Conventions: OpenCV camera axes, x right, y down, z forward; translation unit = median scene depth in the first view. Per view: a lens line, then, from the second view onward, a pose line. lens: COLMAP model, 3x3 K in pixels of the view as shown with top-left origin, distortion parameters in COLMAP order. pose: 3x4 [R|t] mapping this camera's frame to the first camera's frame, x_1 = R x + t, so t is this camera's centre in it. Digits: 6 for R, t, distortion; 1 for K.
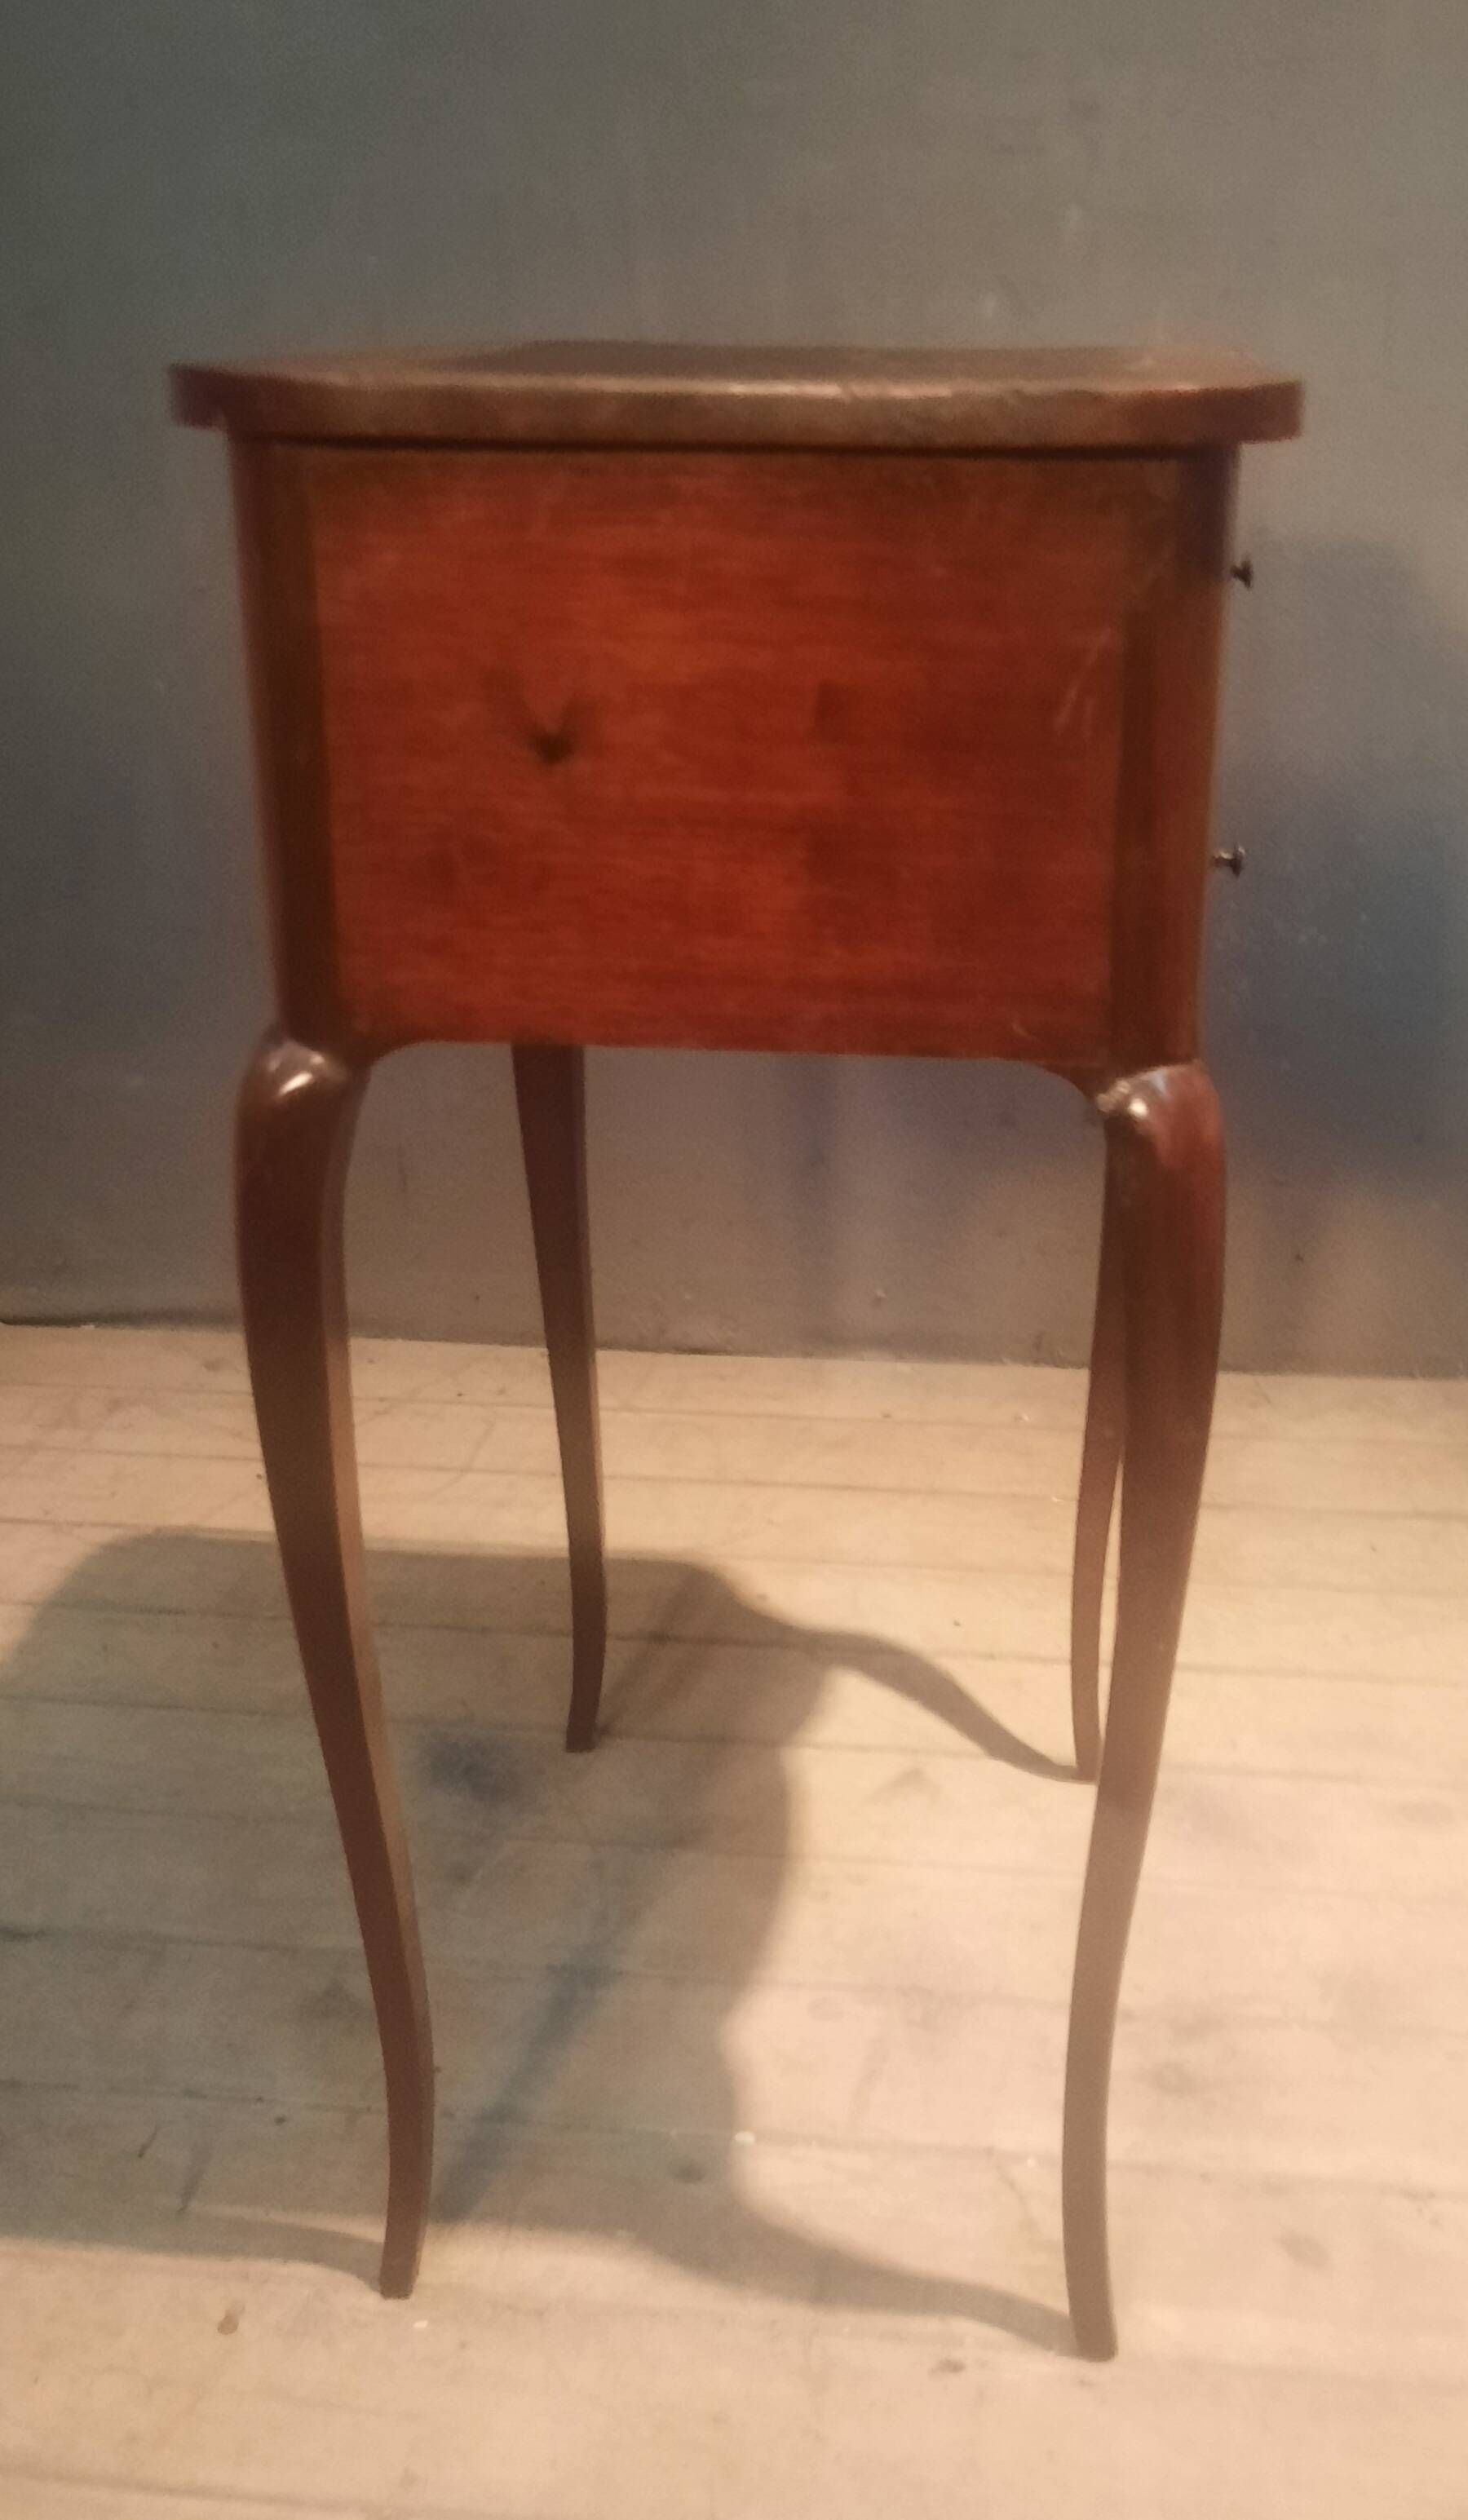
lens RADIAL K [[2444.8, 0, 826.3], [0, 2444.8, 1159.1], [0, 0, 1]] dist [0.056335, -0.068616]
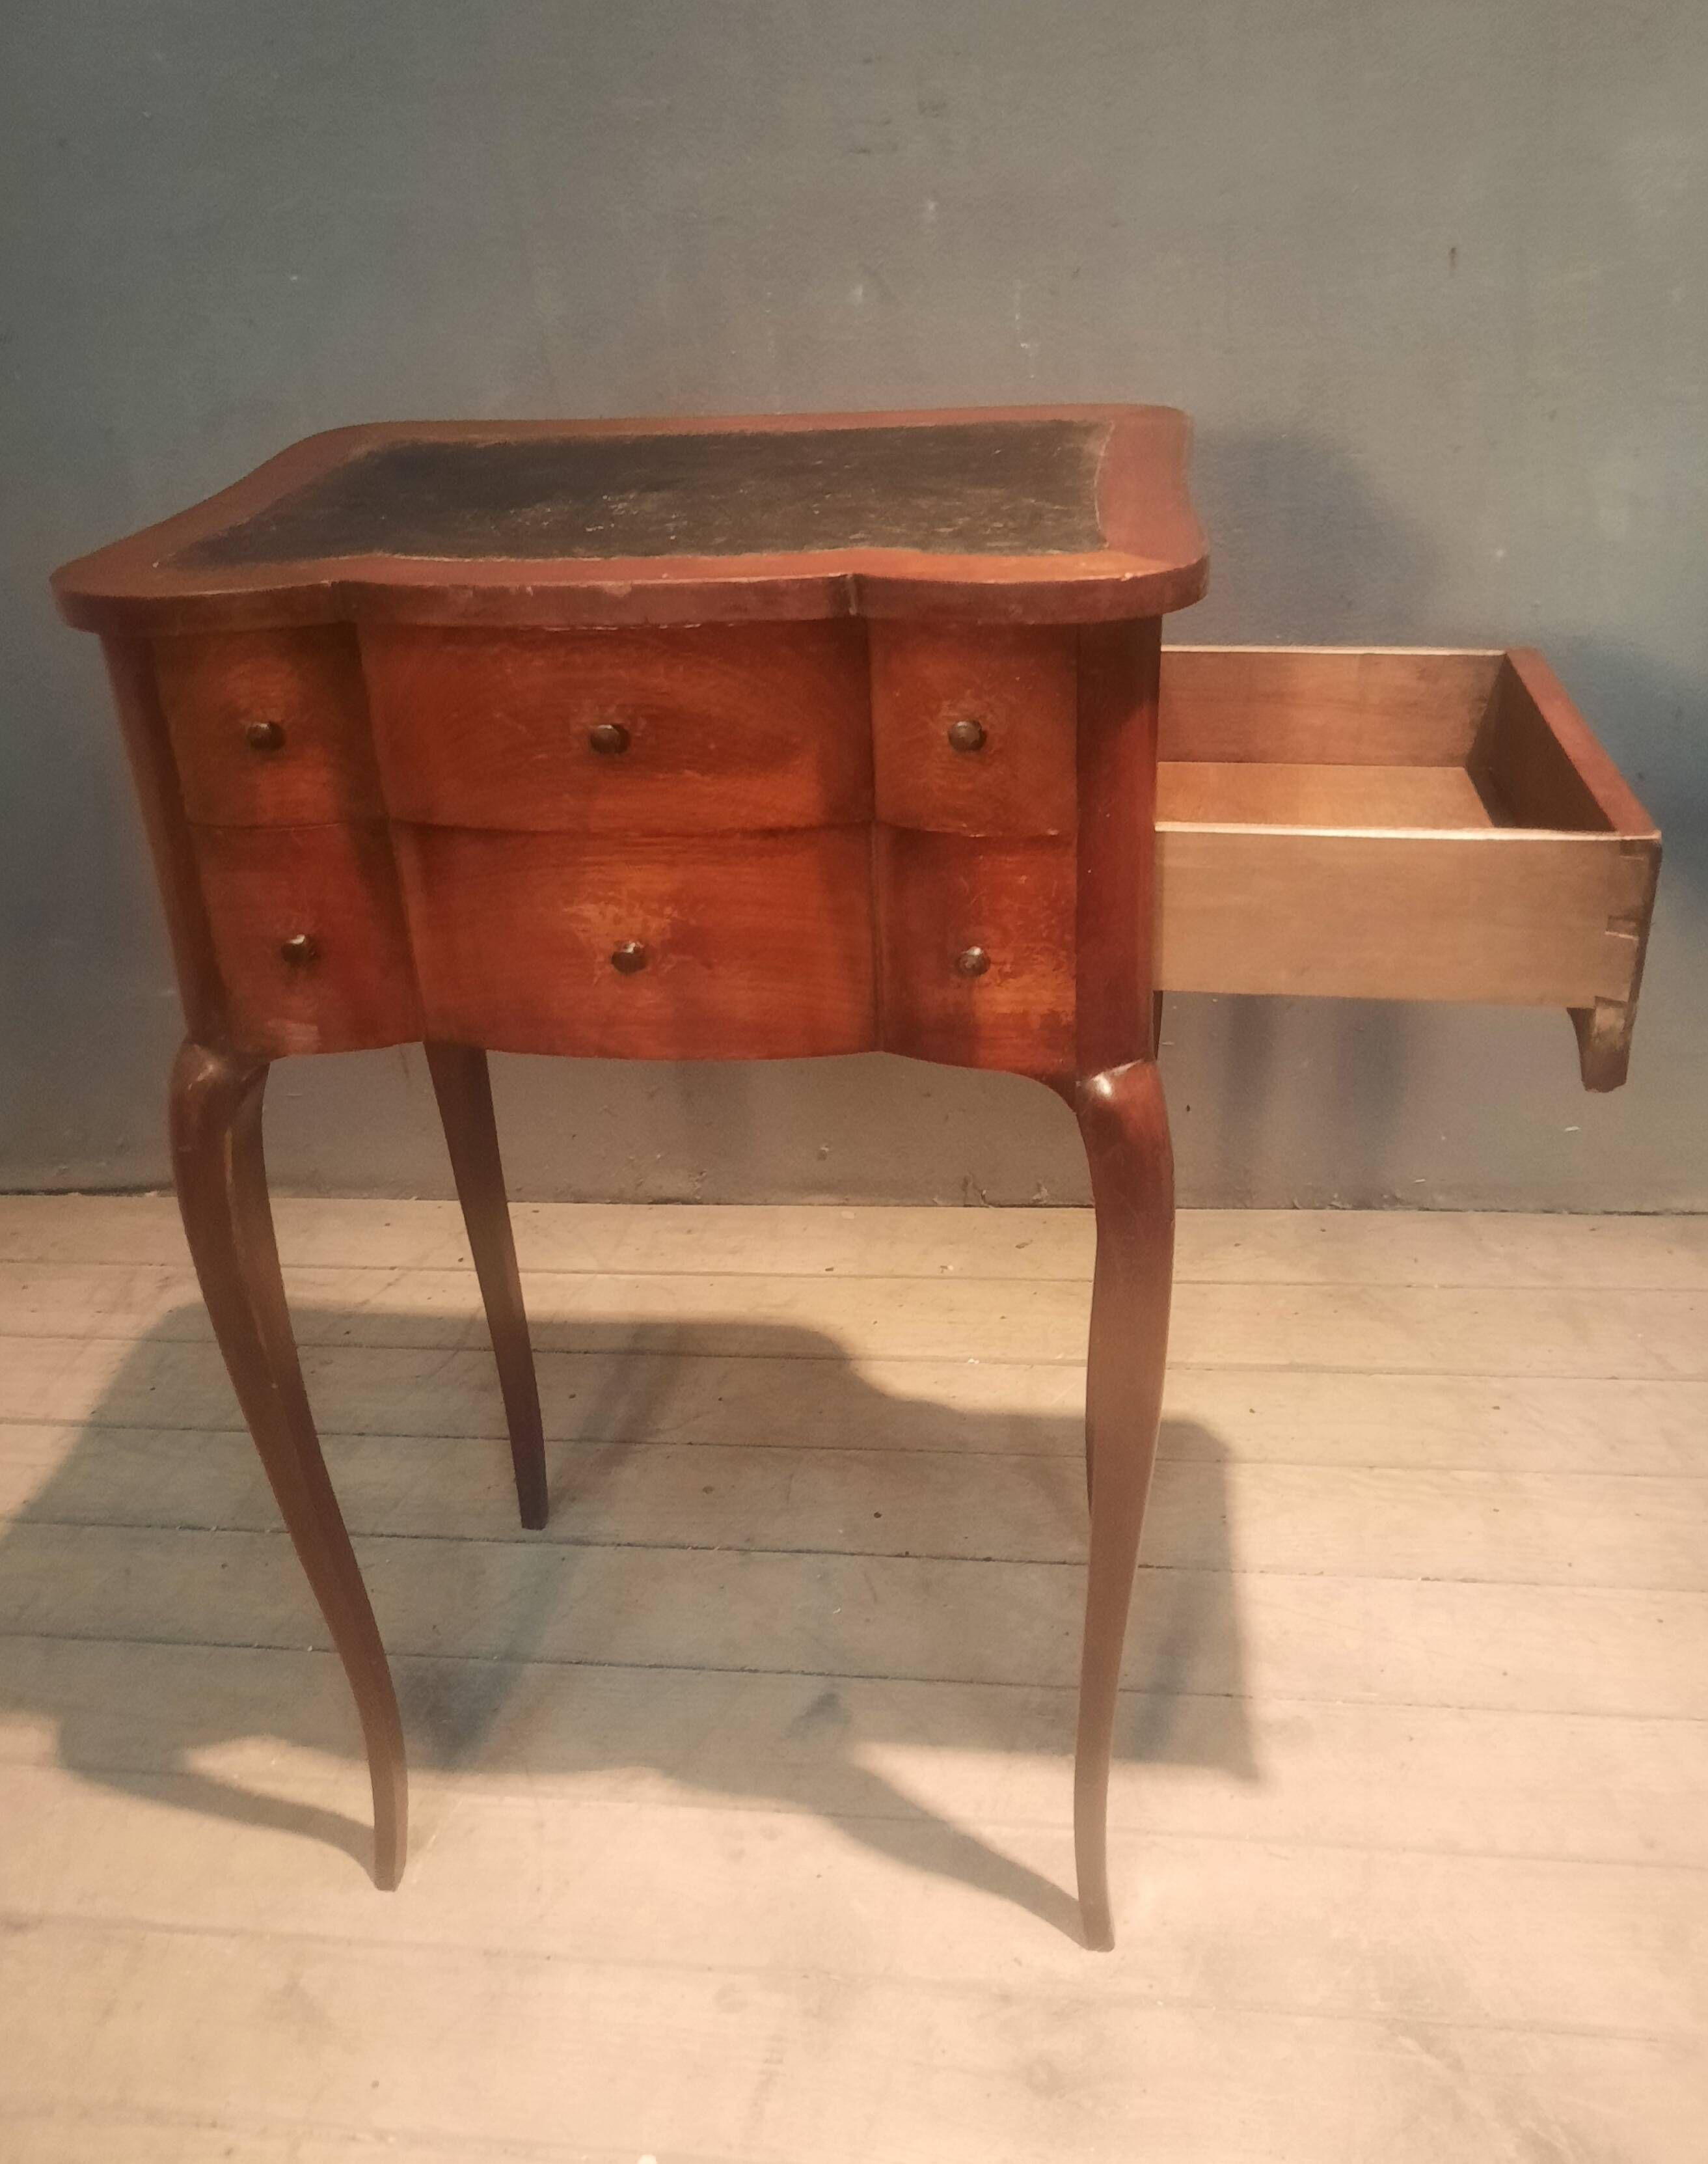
lens RADIAL K [[1905.1, 0, 836.8], [0, 1905.1, 929.2], [0, 0, 1]] dist [0.037011, -0.053431]
pose [[0.998491, -0.045754, -0.030373, 0.078538], [0.048387, 0.994536, 0.092501, -0.170955], [0.025975, -0.093831, 0.995249, 0.160224]]
